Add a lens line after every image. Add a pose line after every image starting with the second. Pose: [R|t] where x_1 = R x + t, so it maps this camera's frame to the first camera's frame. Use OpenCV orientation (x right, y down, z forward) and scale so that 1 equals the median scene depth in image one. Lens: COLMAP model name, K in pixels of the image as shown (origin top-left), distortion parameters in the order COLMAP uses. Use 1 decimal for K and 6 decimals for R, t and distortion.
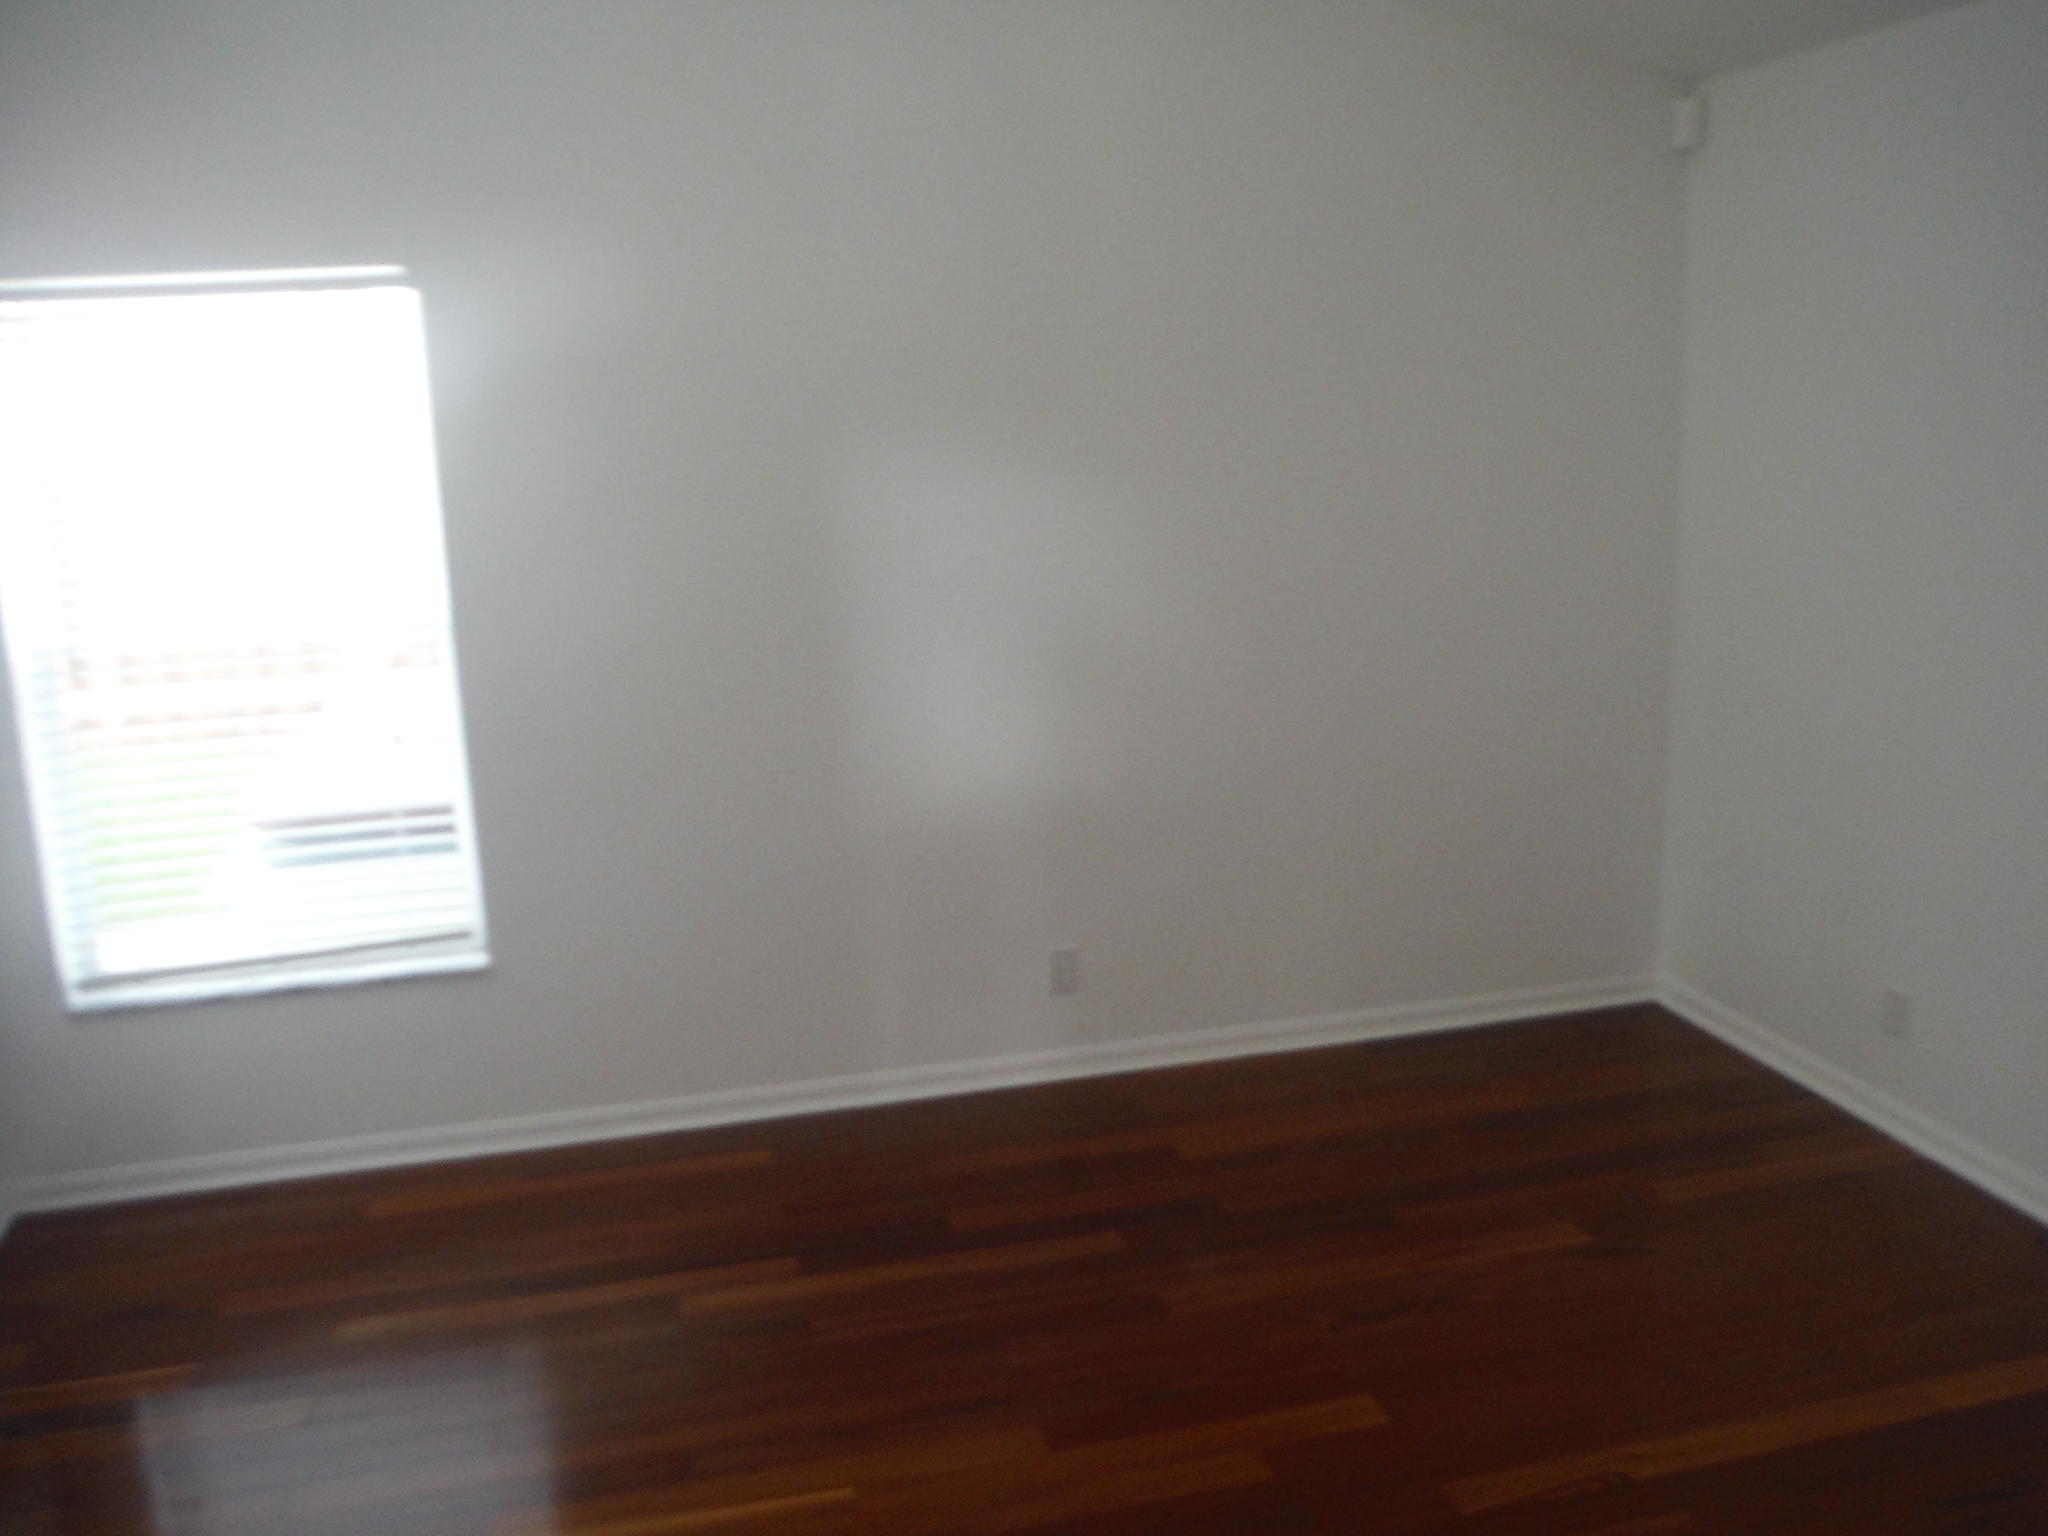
lens RADIAL K [[1712.3, 0, 1024.0], [0, 1712.3, 768.0], [0, 0, 1]] dist [-0.091198, 0.031739]
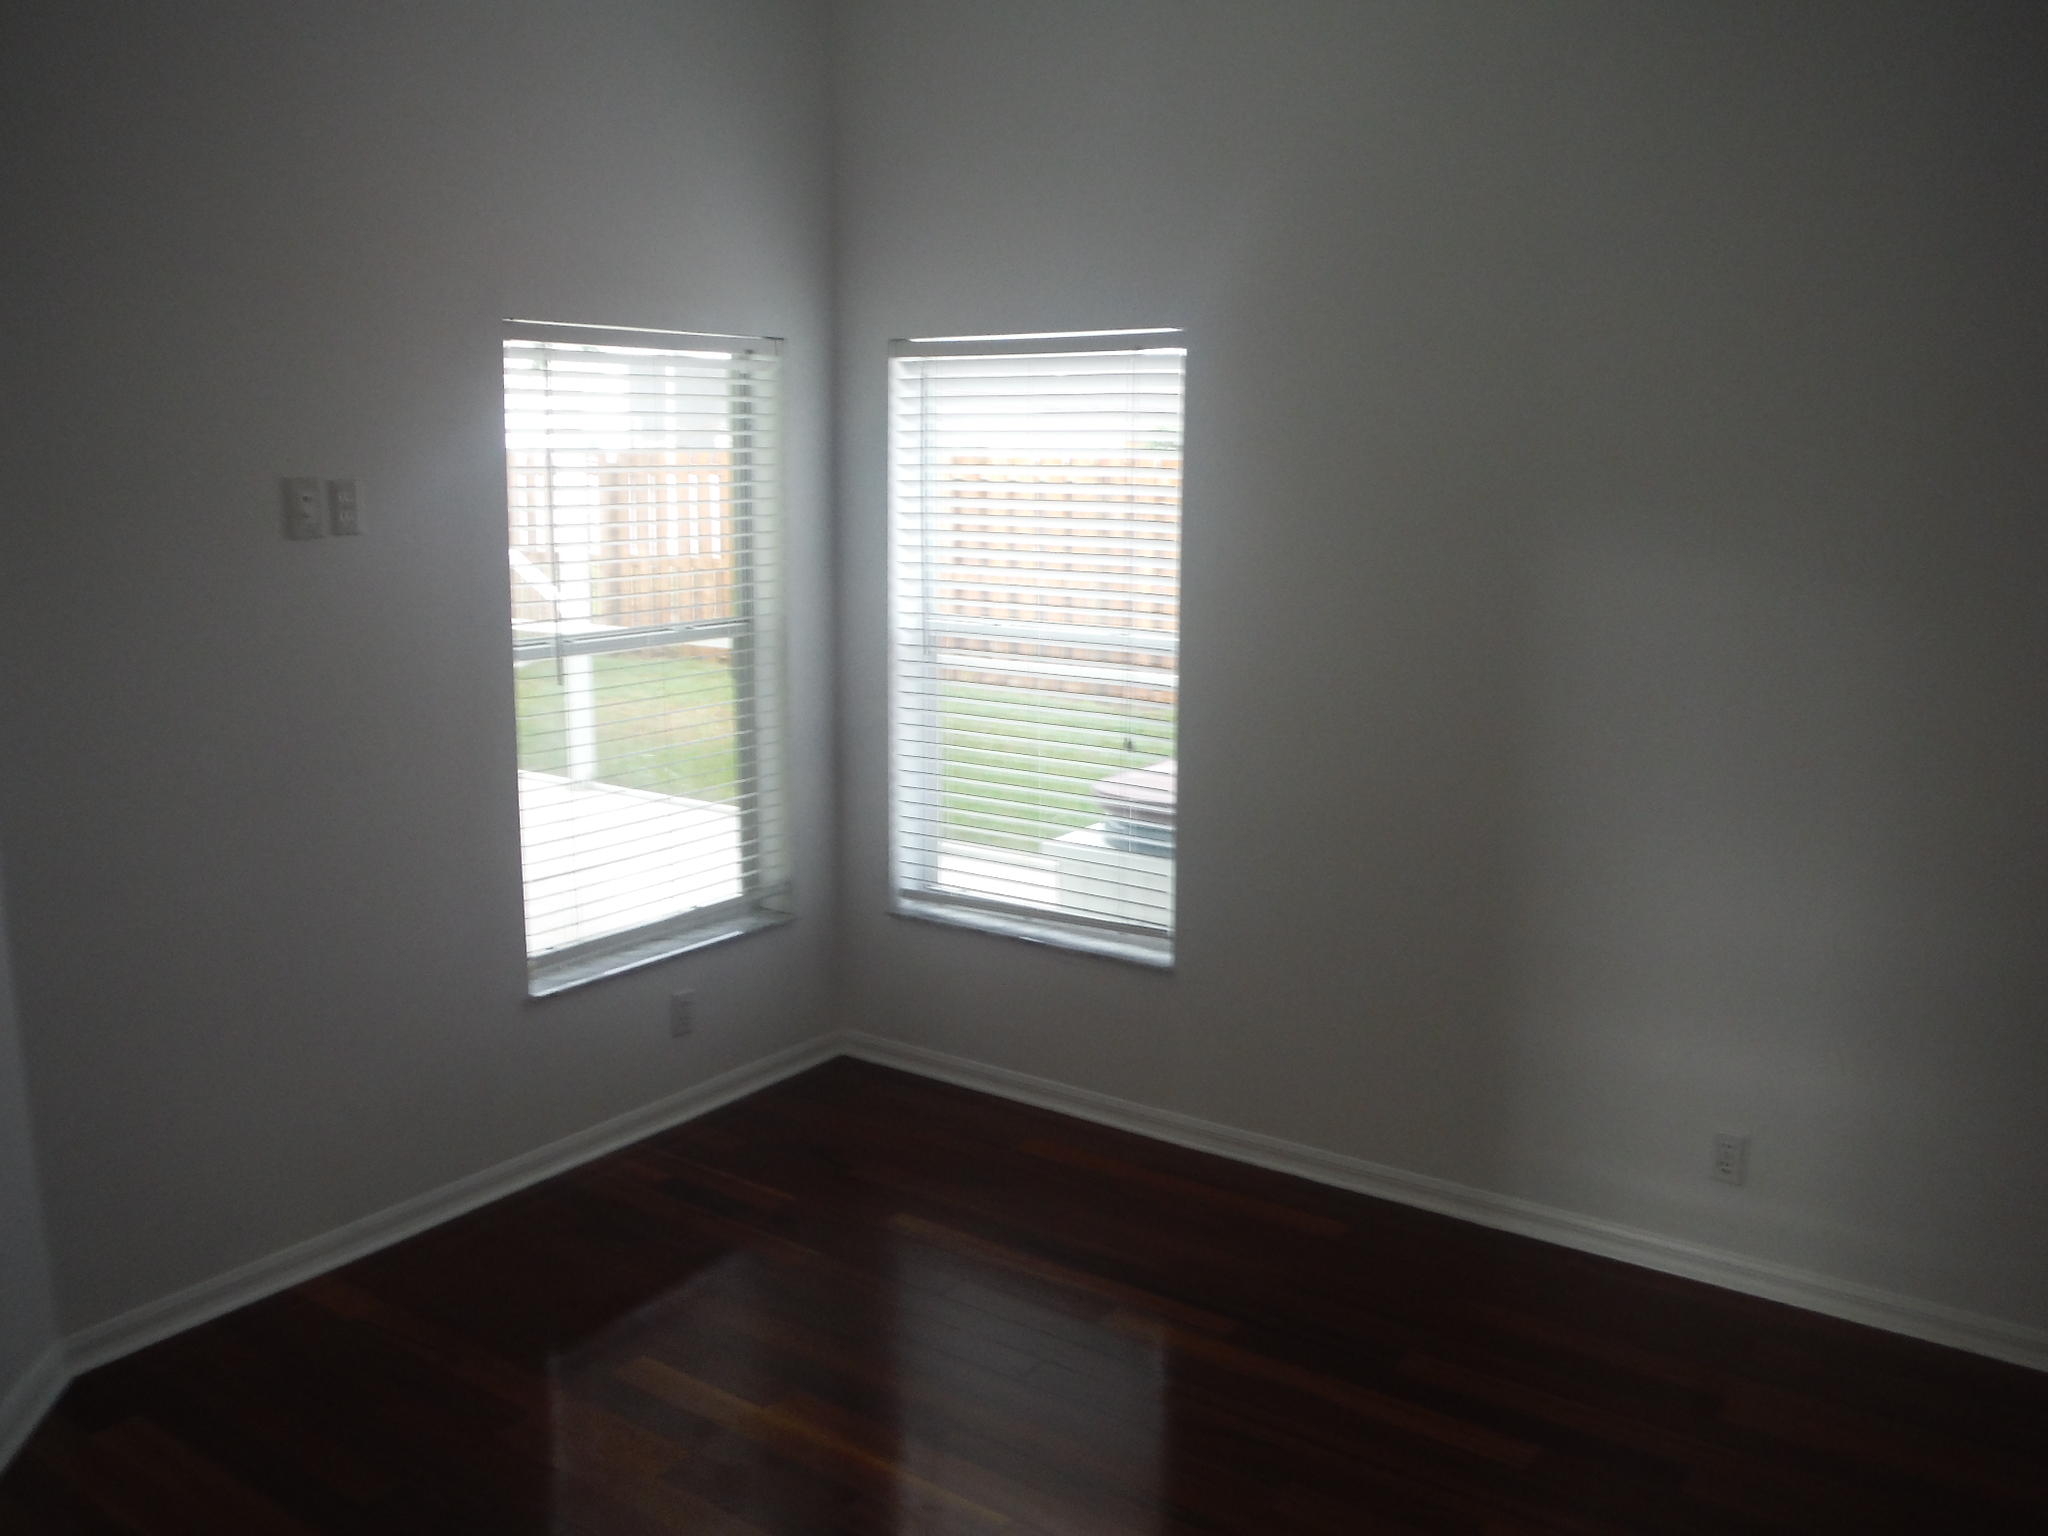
lens RADIAL K [[1712.3, 0, 1024.0], [0, 1712.3, 768.0], [0, 0, 1]] dist [-0.091198, 0.031739]
pose [[0.653123, 0.170948, -0.737704, 0.412302], [-0.215433, 0.975877, 0.035407, -0.025996], [0.725961, 0.135801, 0.674195, 0.173792]]
